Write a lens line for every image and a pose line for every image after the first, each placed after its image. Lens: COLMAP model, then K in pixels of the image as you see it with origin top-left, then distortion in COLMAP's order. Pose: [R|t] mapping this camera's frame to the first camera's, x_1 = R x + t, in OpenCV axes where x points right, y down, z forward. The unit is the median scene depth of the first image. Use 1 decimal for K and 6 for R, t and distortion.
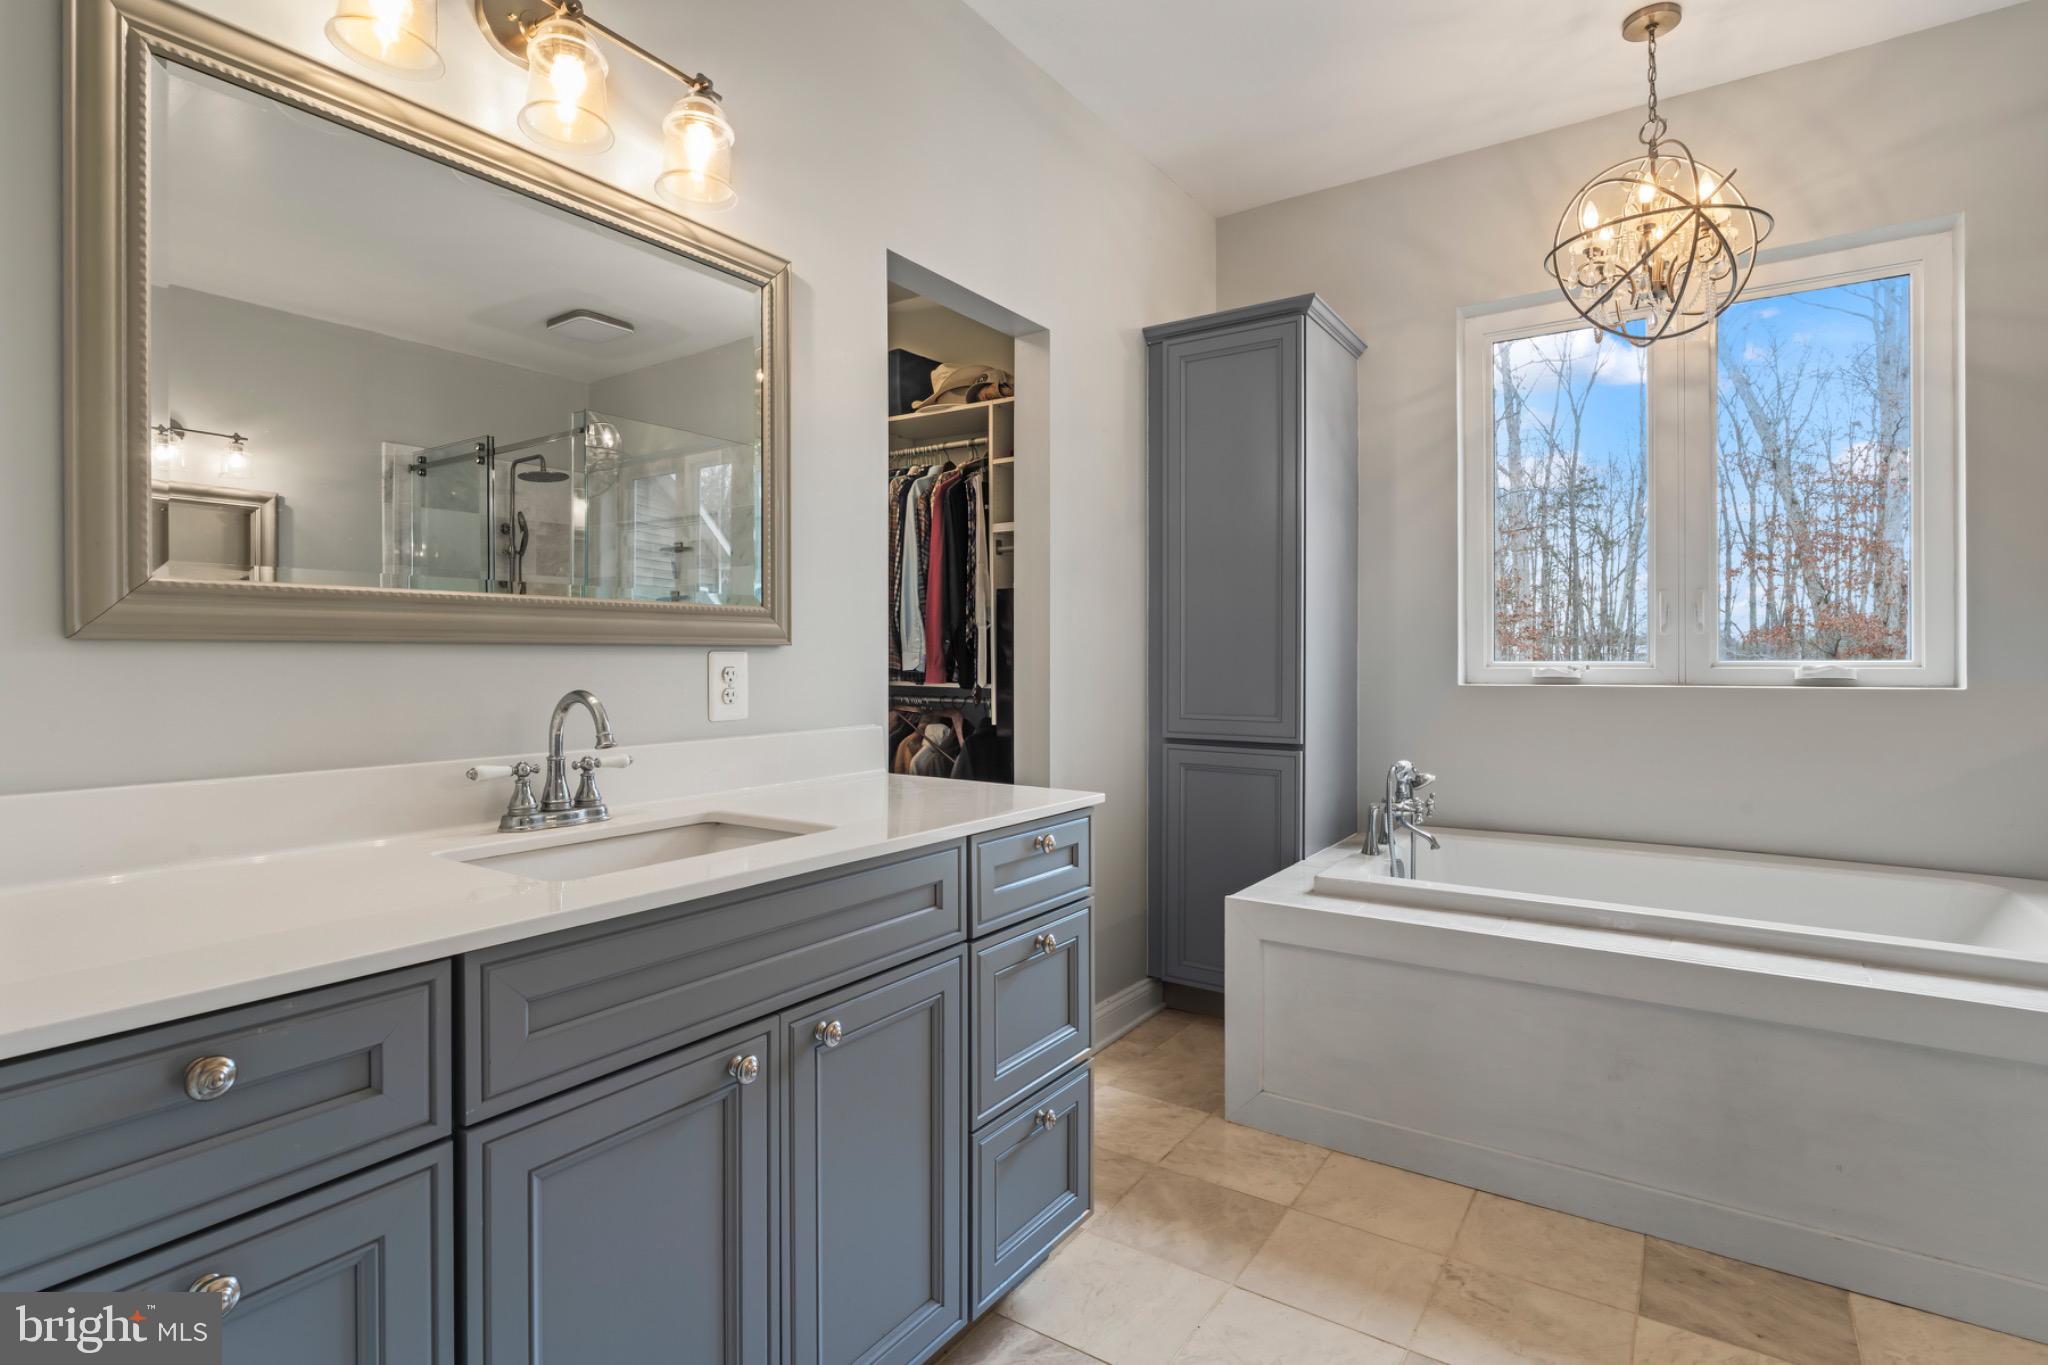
lens RADIAL K [[1020.0, 0, 1024.0], [0, 1020.0, 682.5], [0, 0, 1]] dist [0.002920, 0.000240]
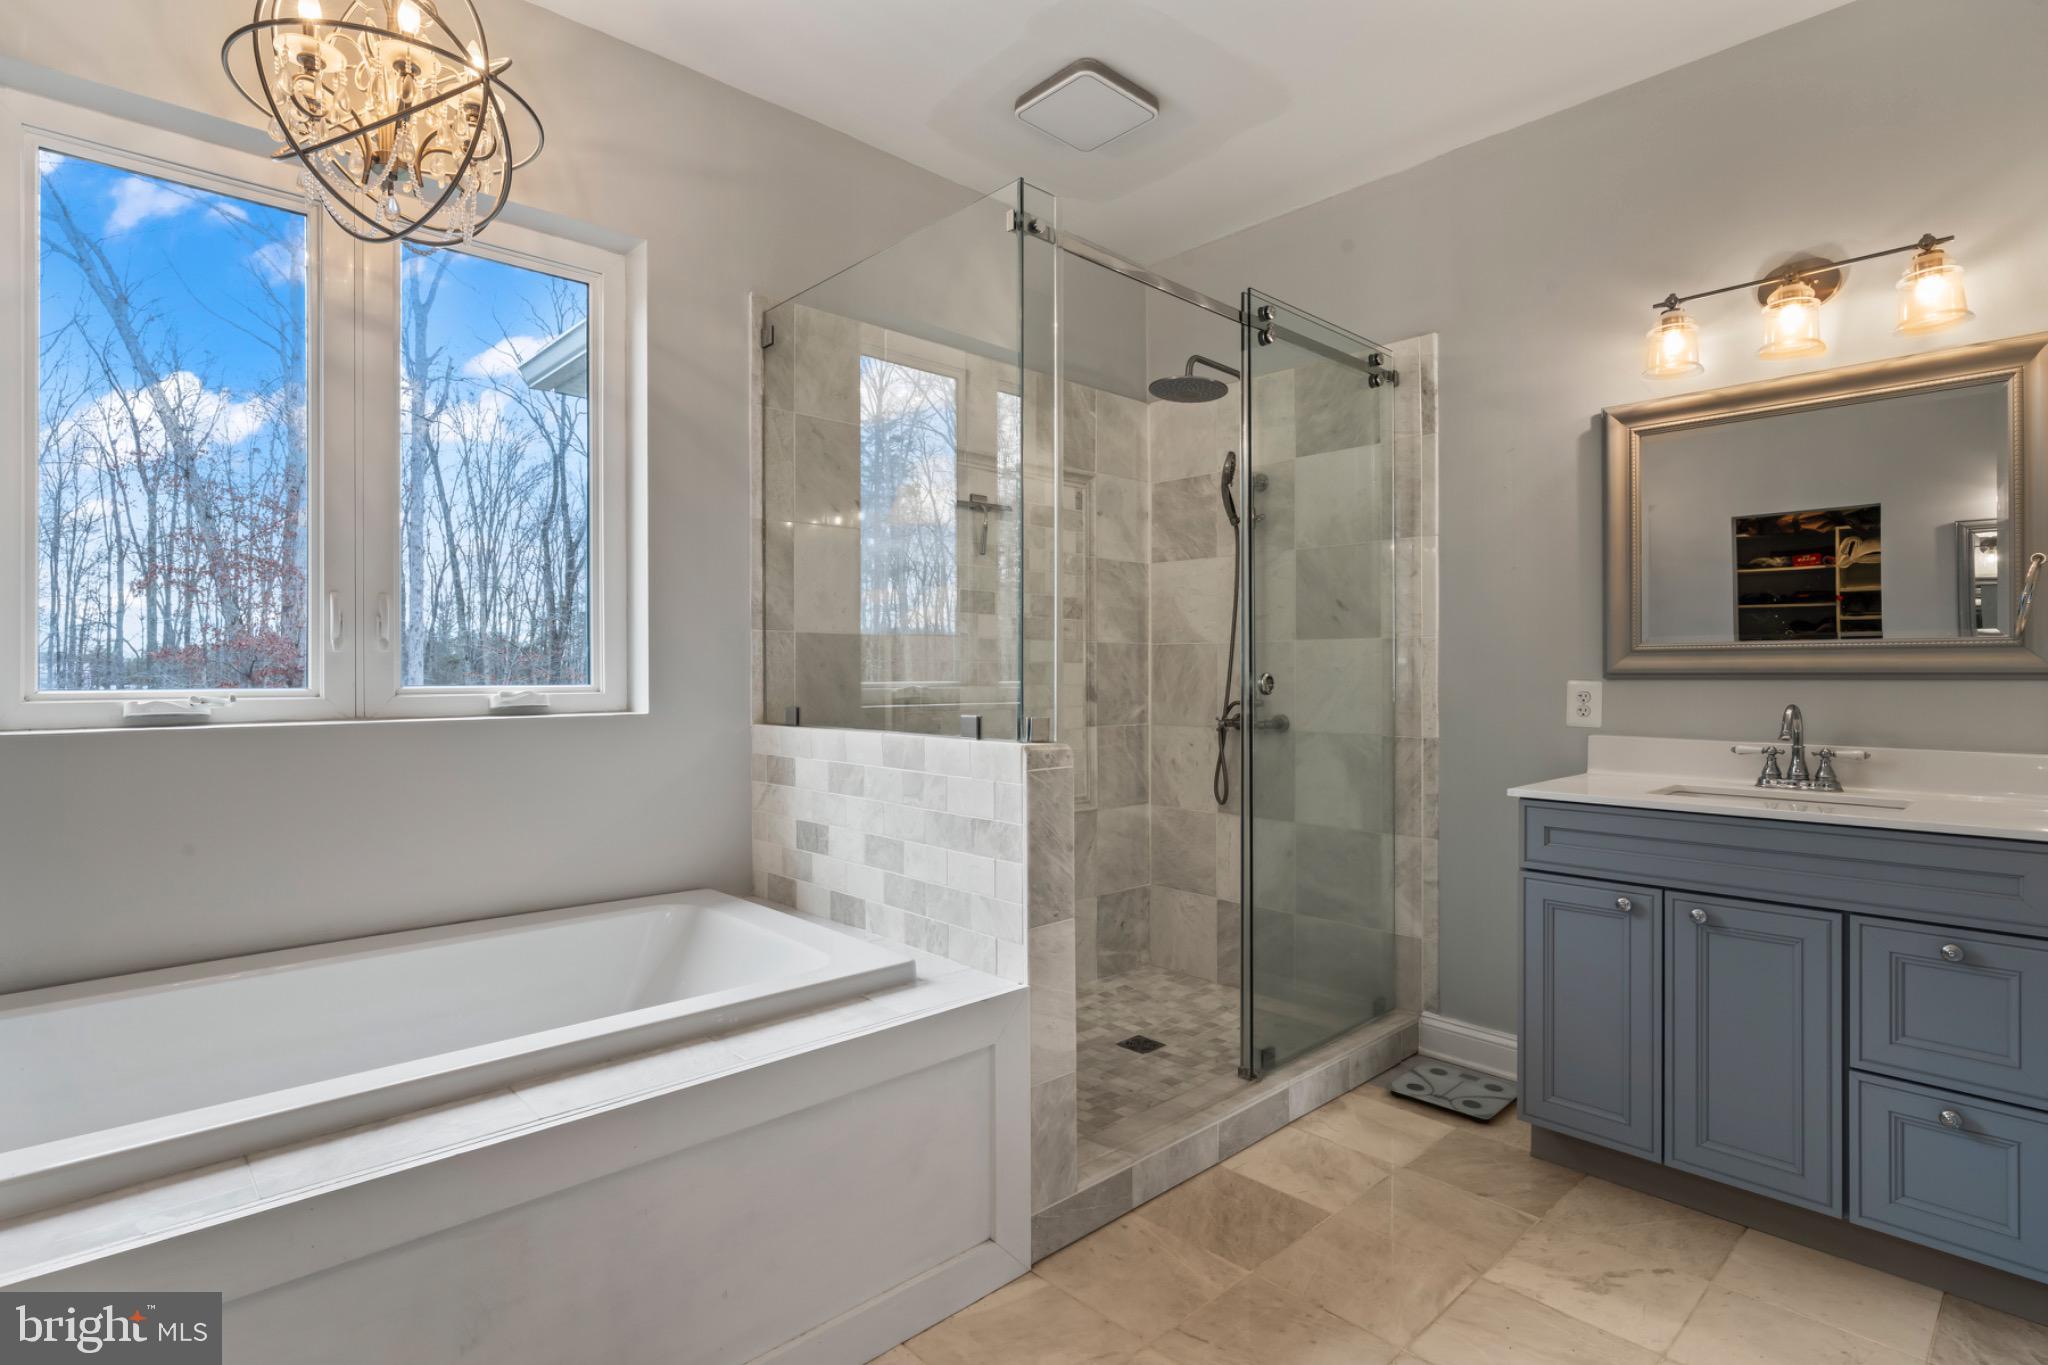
lens RADIAL K [[1020.0, 0, 1024.0], [0, 1020.0, 682.5], [0, 0, 1]] dist [0.002920, 0.000240]
pose [[0.236171, -0.007270, 0.971684, 0.023157], [0.026792, 0.999641, 0.000968, -0.012689], [-0.971342, 0.025804, 0.236281, 0.343253]]
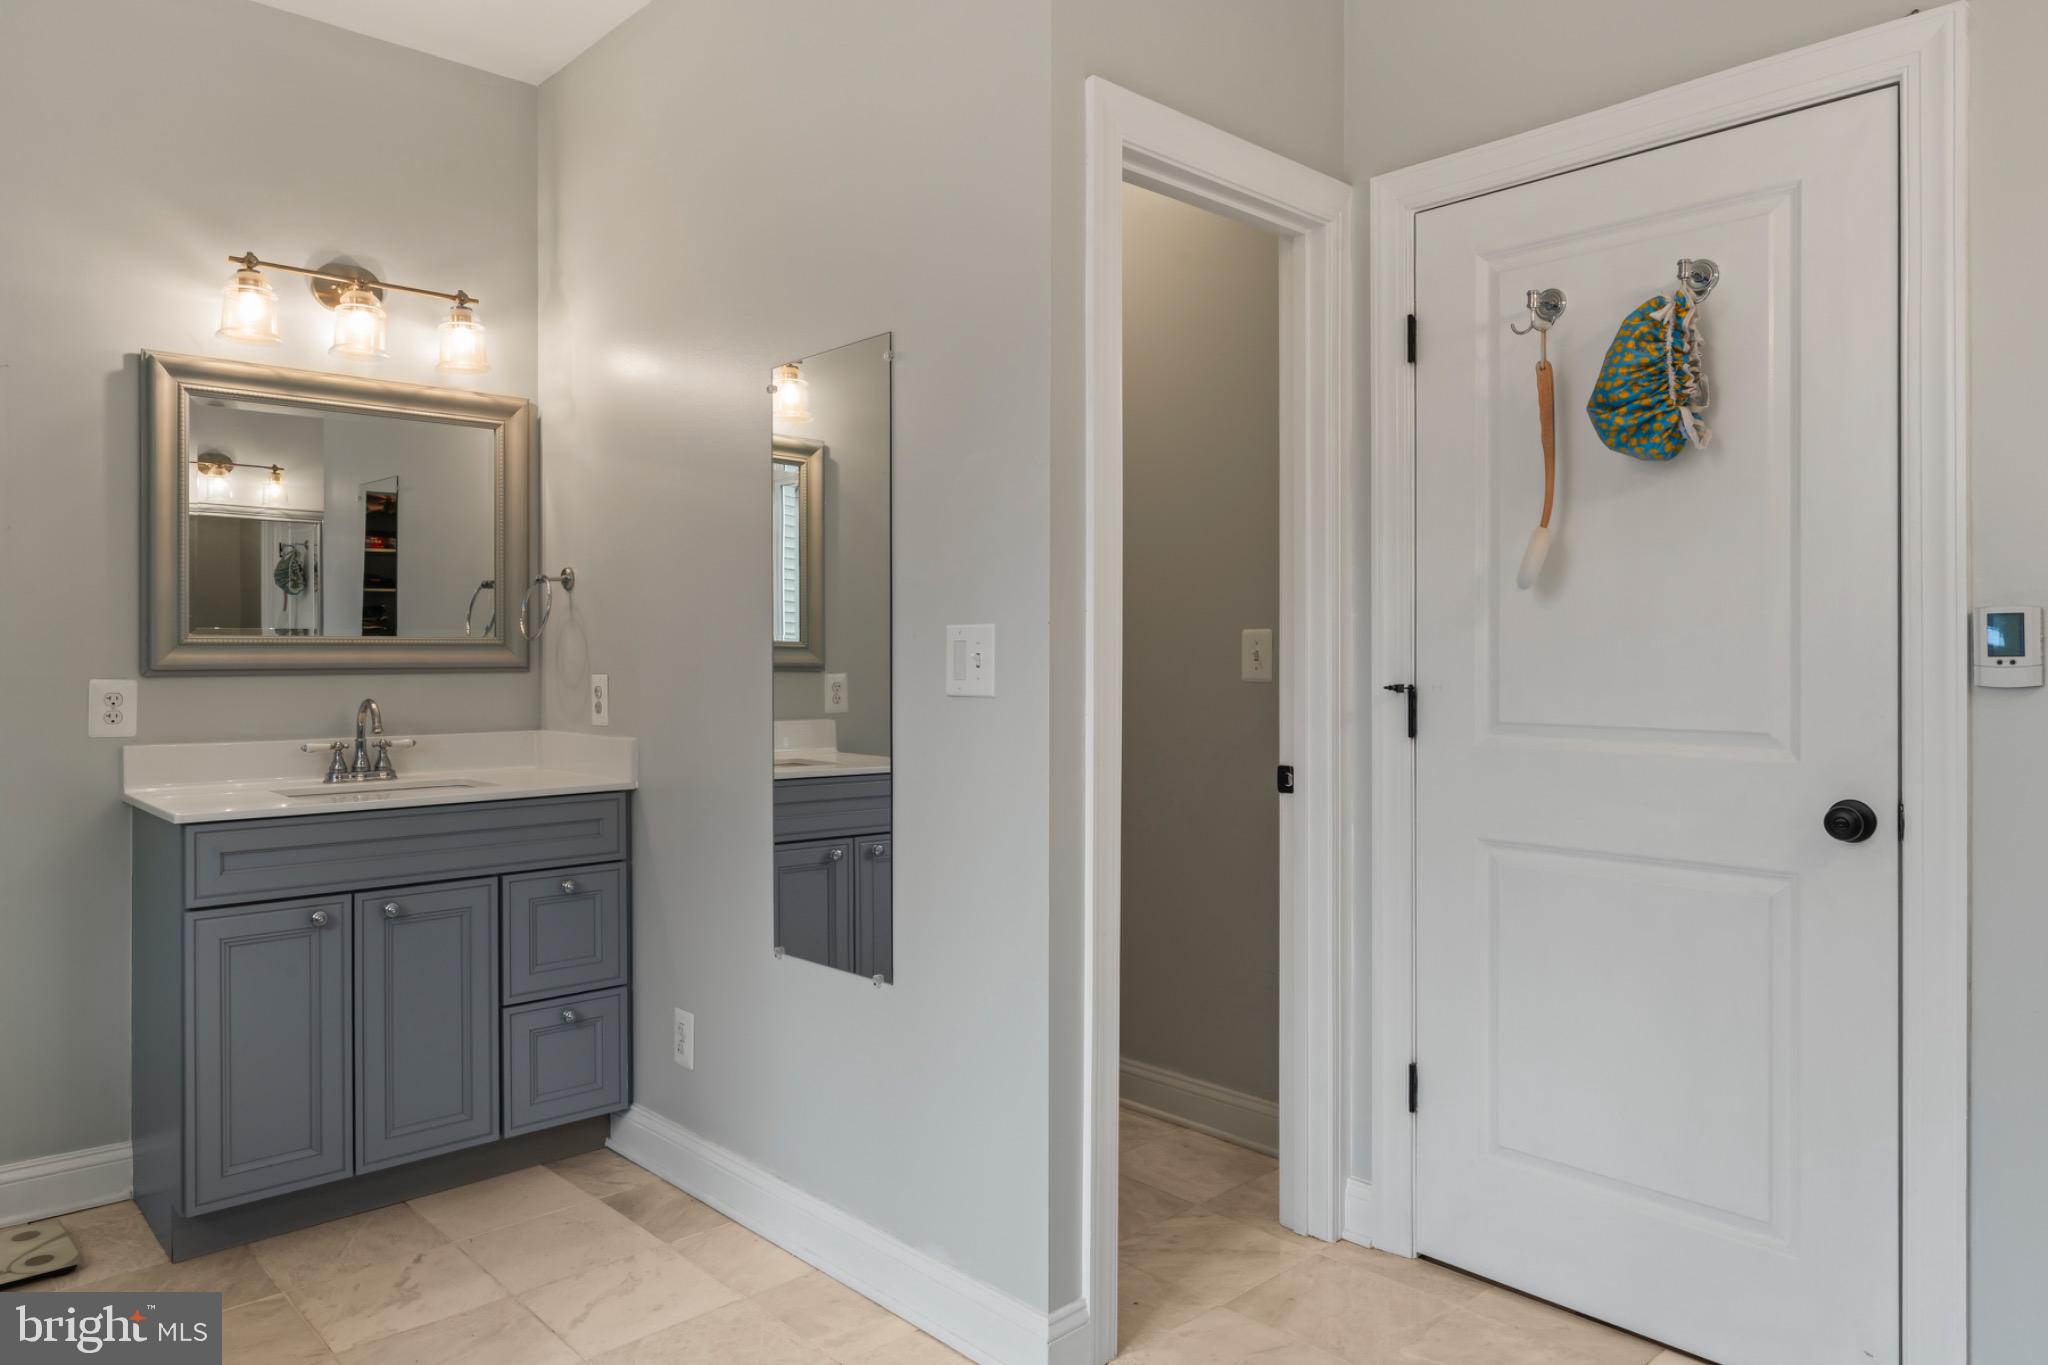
lens RADIAL K [[1354.1, 0, 1027.3], [0, 1354.1, 674.8], [0, 0, 1]] dist [-0.002035, -0.001038]
pose [[-0.973028, -0.000959, 0.230687, 0.076494], [0.009329, 0.999010, 0.043500, -0.022720], [-0.230500, 0.044479, -0.972055, 0.538746]]
